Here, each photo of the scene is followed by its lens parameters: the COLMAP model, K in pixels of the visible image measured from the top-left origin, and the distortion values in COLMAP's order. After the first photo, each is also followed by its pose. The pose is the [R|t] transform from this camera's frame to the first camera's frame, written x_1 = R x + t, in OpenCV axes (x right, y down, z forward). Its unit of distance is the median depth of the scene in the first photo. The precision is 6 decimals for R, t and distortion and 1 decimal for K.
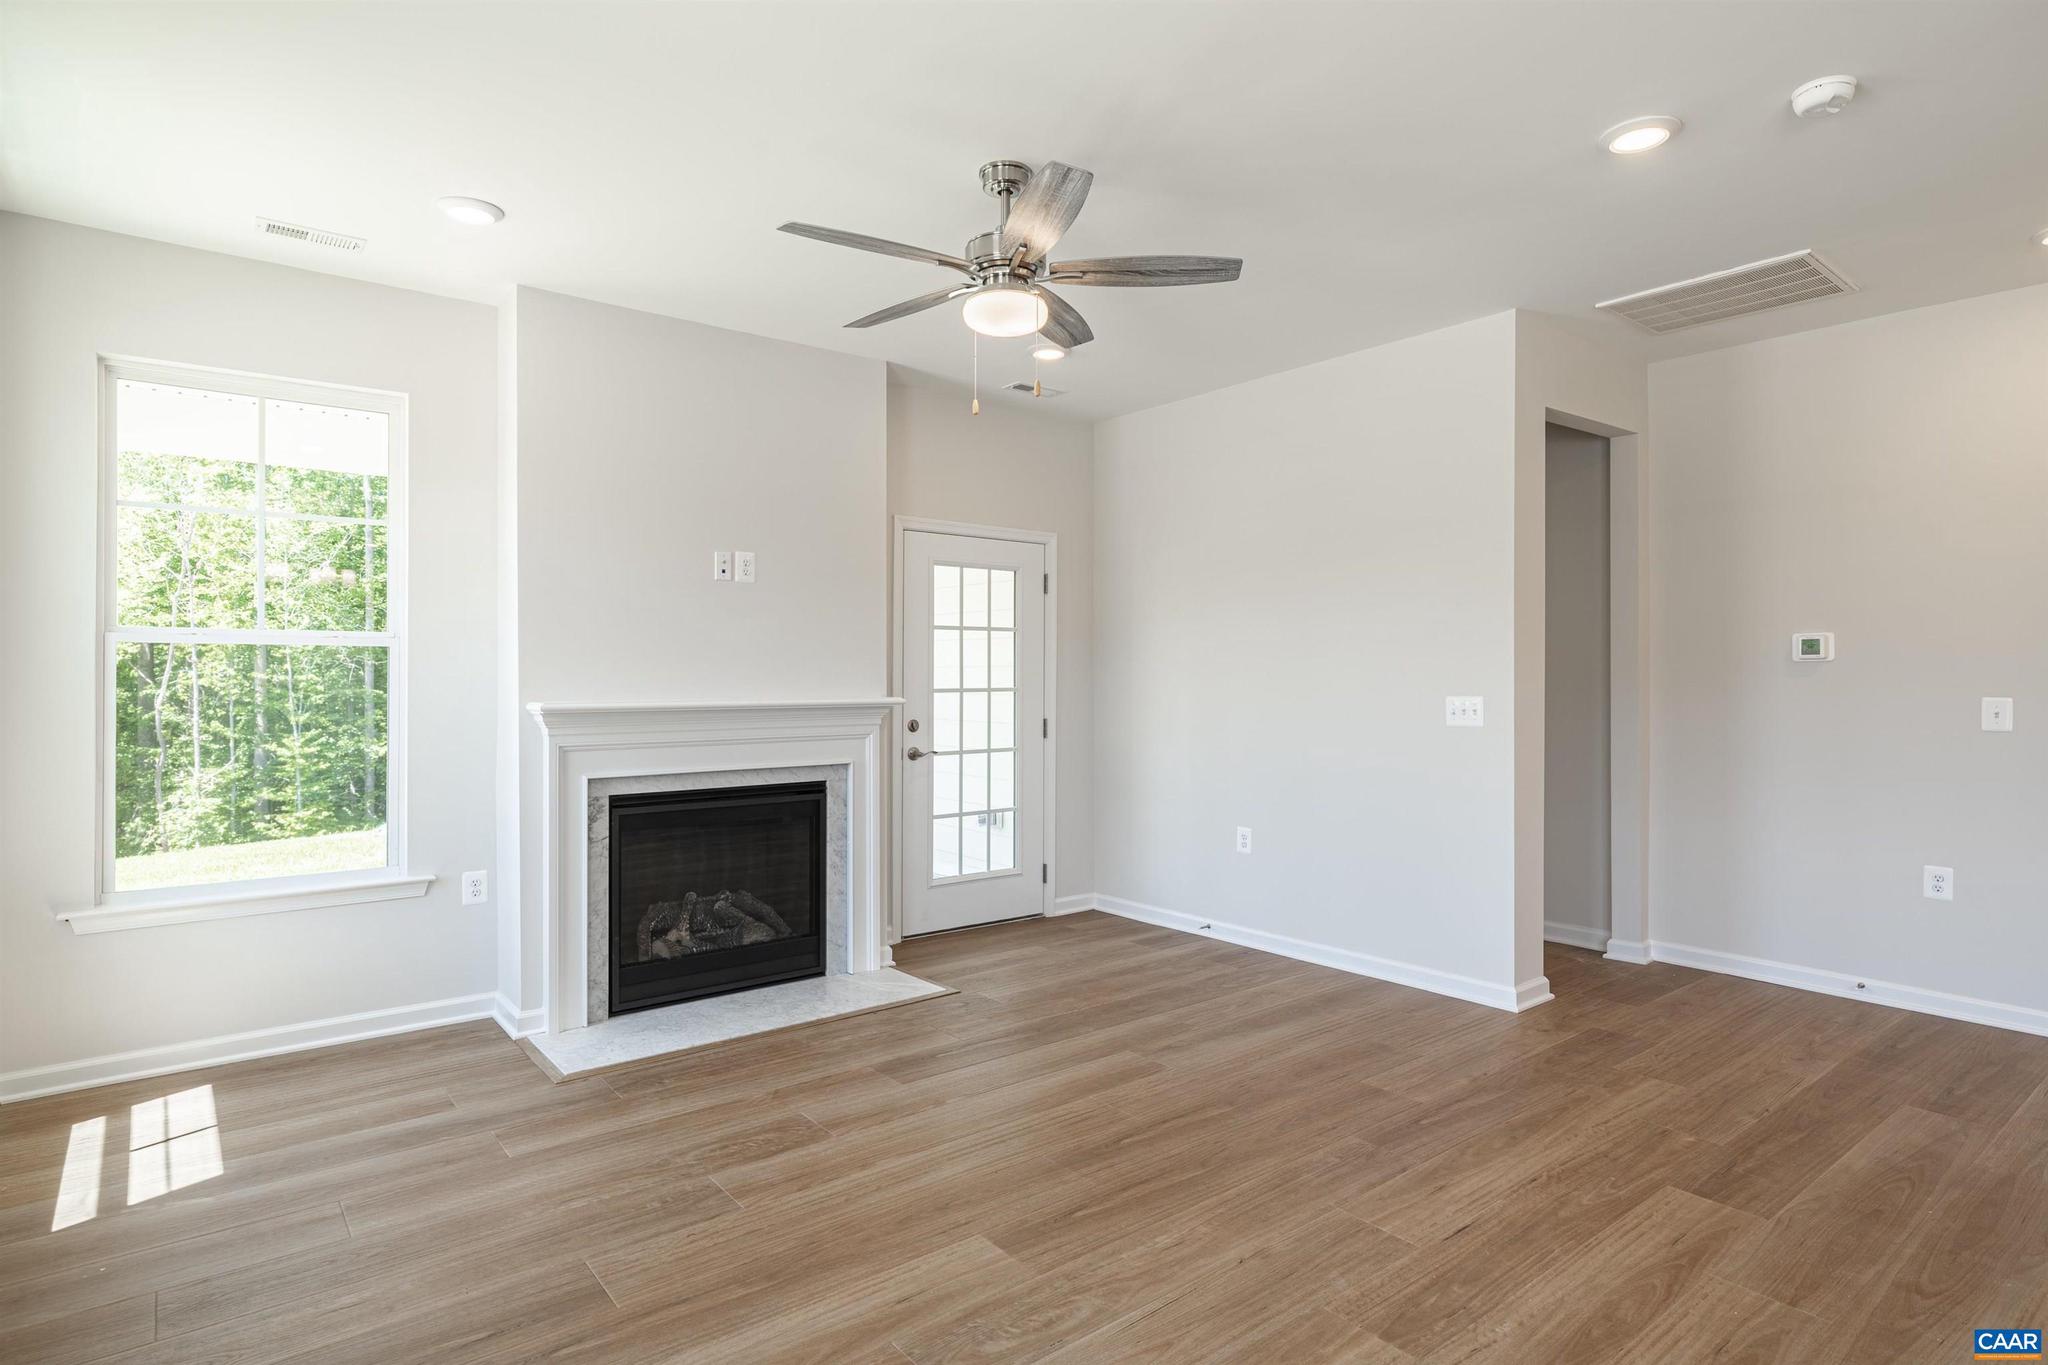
lens RADIAL K [[1082.5, 0, 1022.2], [0, 1082.5, 670.1], [0, 0, 1]] dist [0.000383, 0.000326]
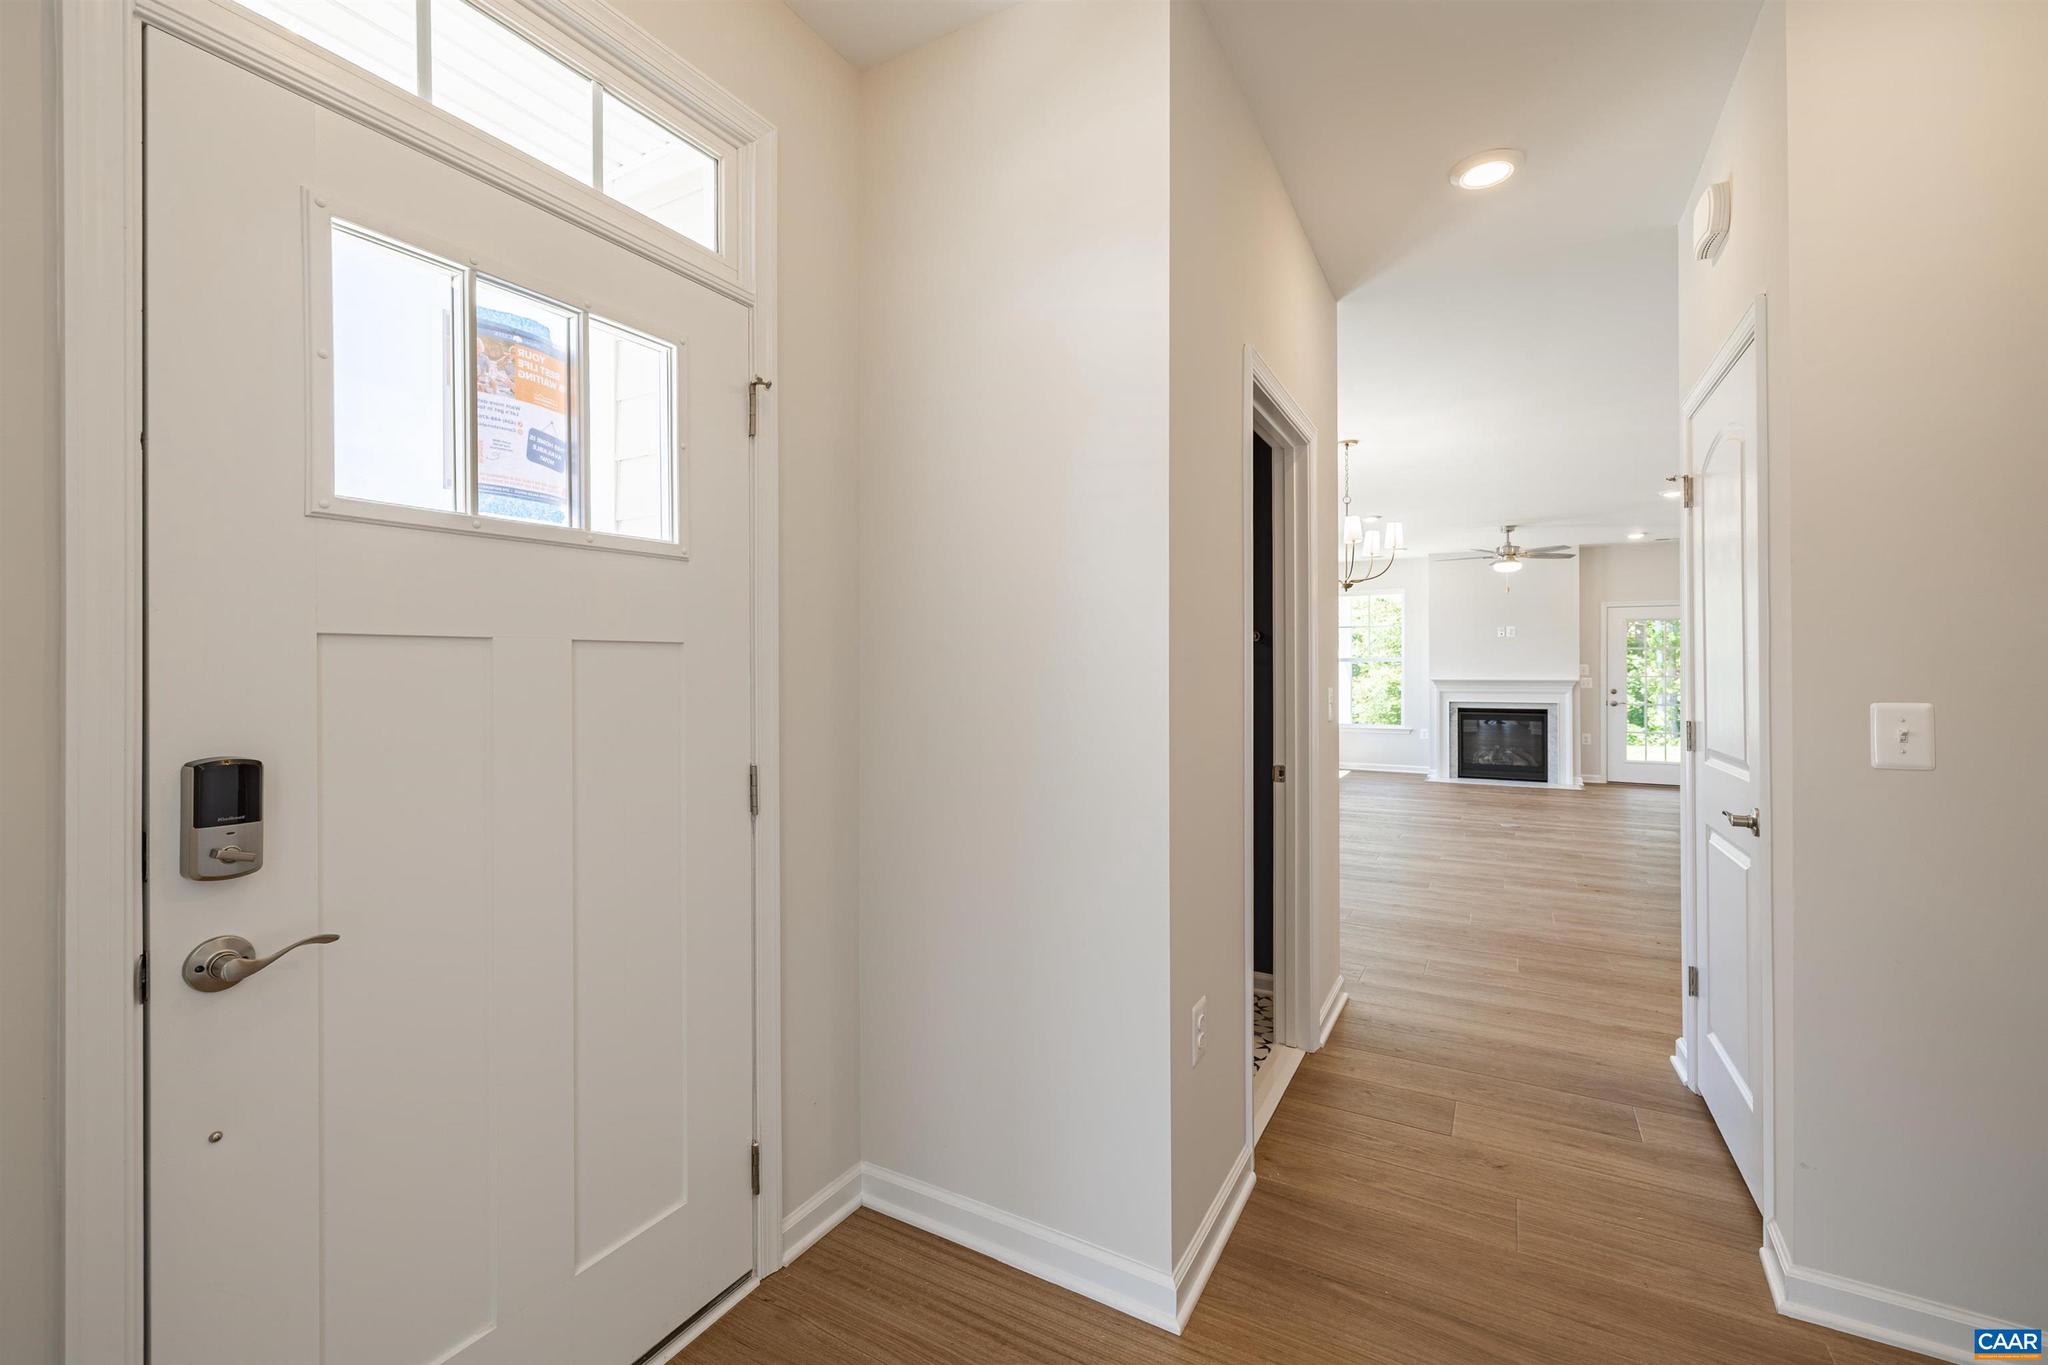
lens RADIAL K [[855.7, 0, 1024.6], [0, 855.7, 668.5], [0, 0, 1]] dist [0.002050, 0.000141]
pose [[0.375215, -0.005213, -0.926923, 1.371993], [0.004130, 0.999984, -0.003952, 0.005150], [0.926929, -0.002346, 0.375230, -1.044666]]
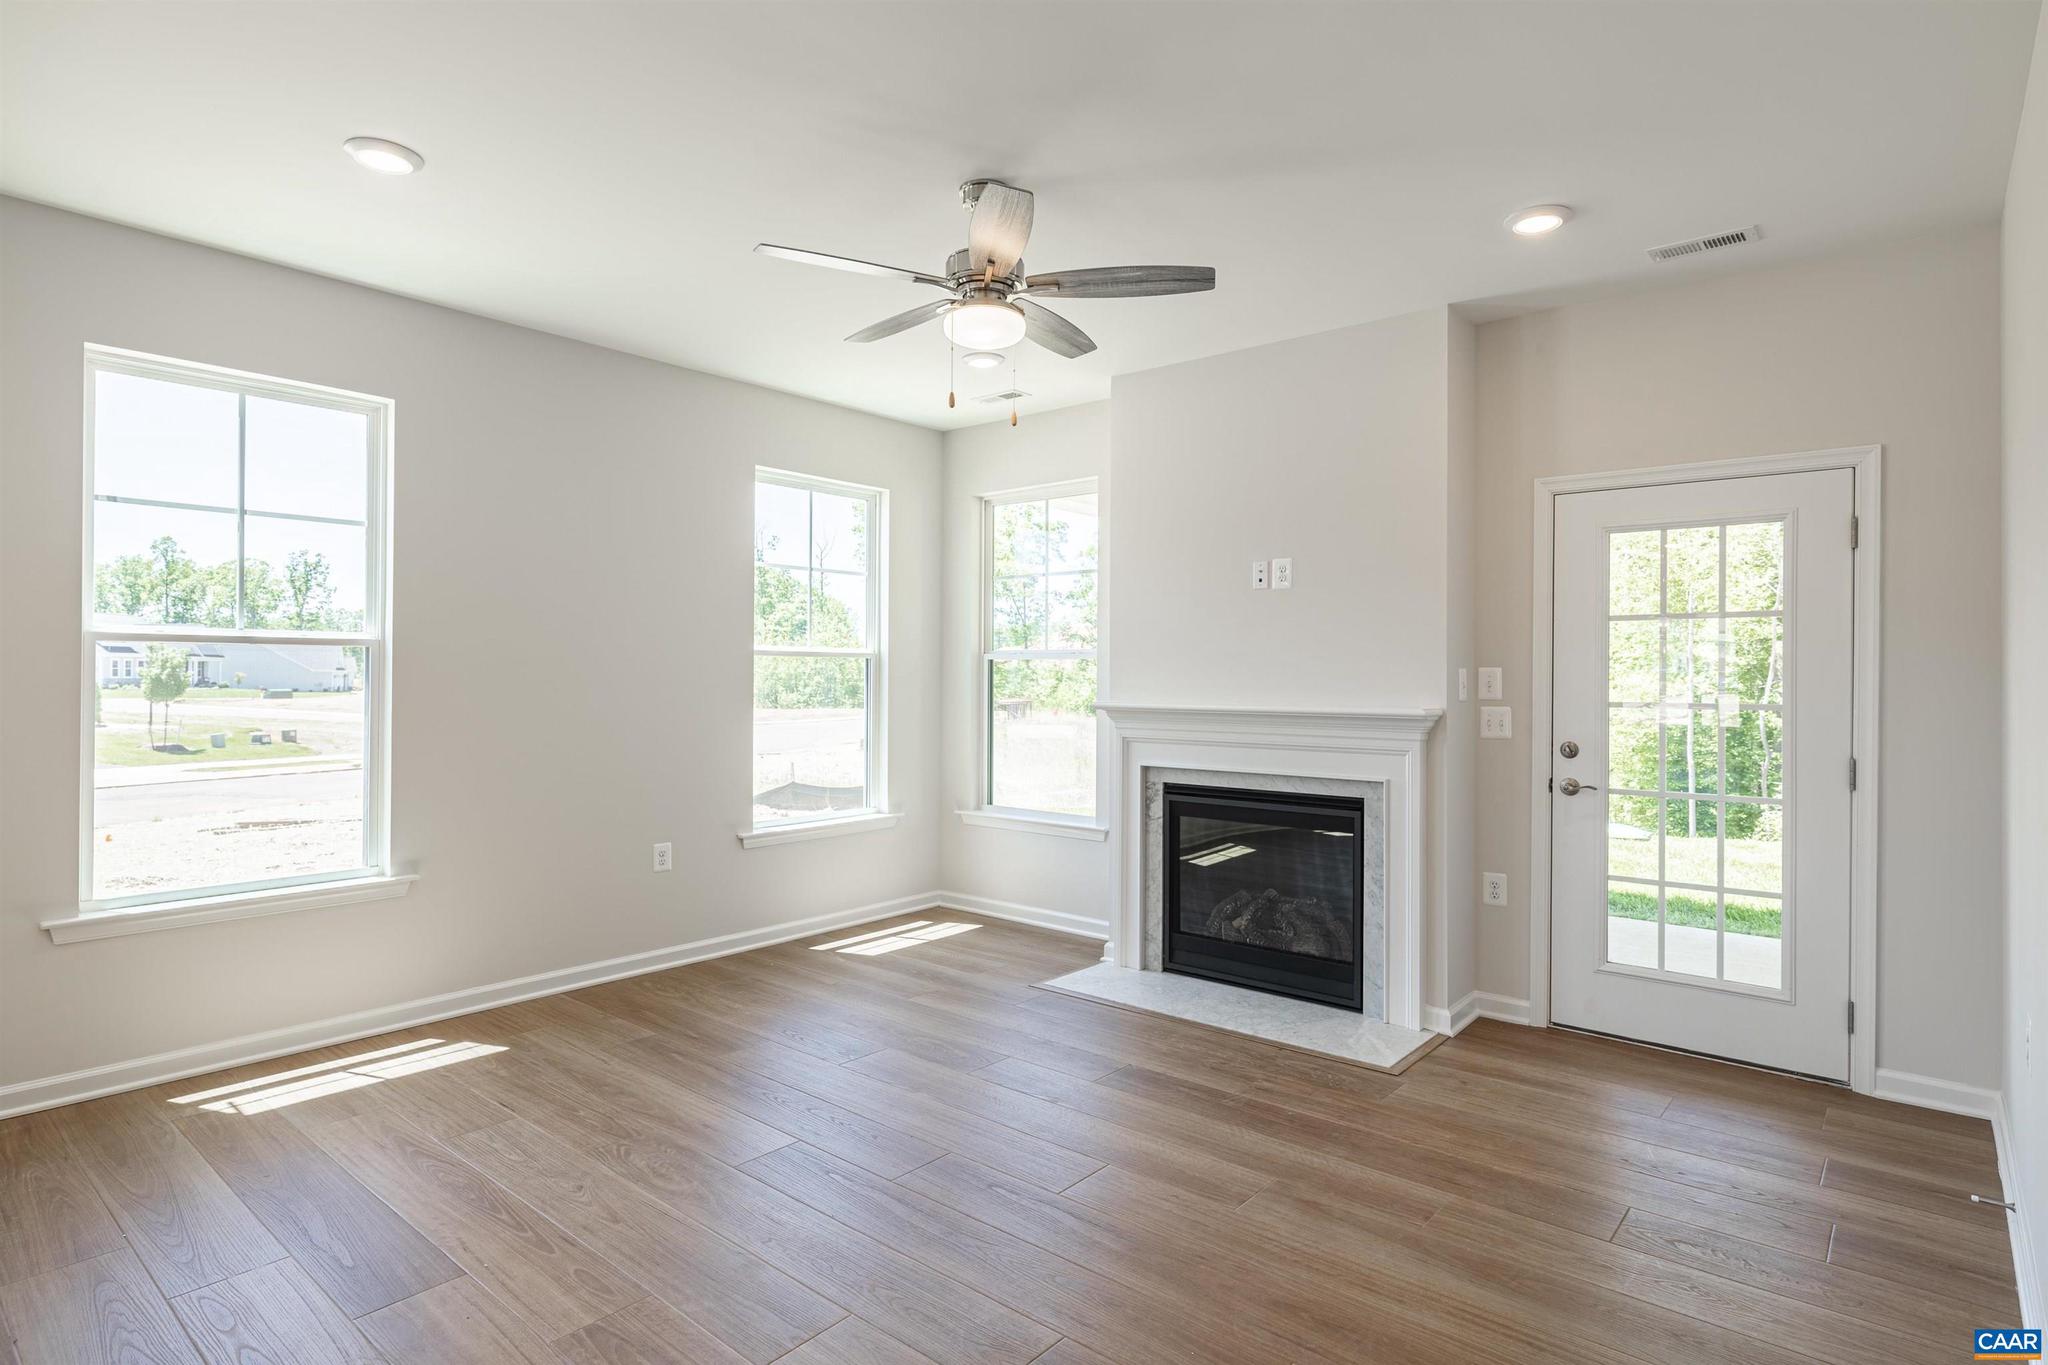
lens RADIAL K [[1066.3, 0, 1024.5], [0, 1066.3, 675.0], [0, 0, 1]] dist [-0.003010, 0.000644]
pose [[0.194478, -0.001774, -0.980905, 0.679204], [-0.001660, 0.999996, -0.002137, 0.001539], [0.980905, 0.002044, 0.194474, 0.584351]]
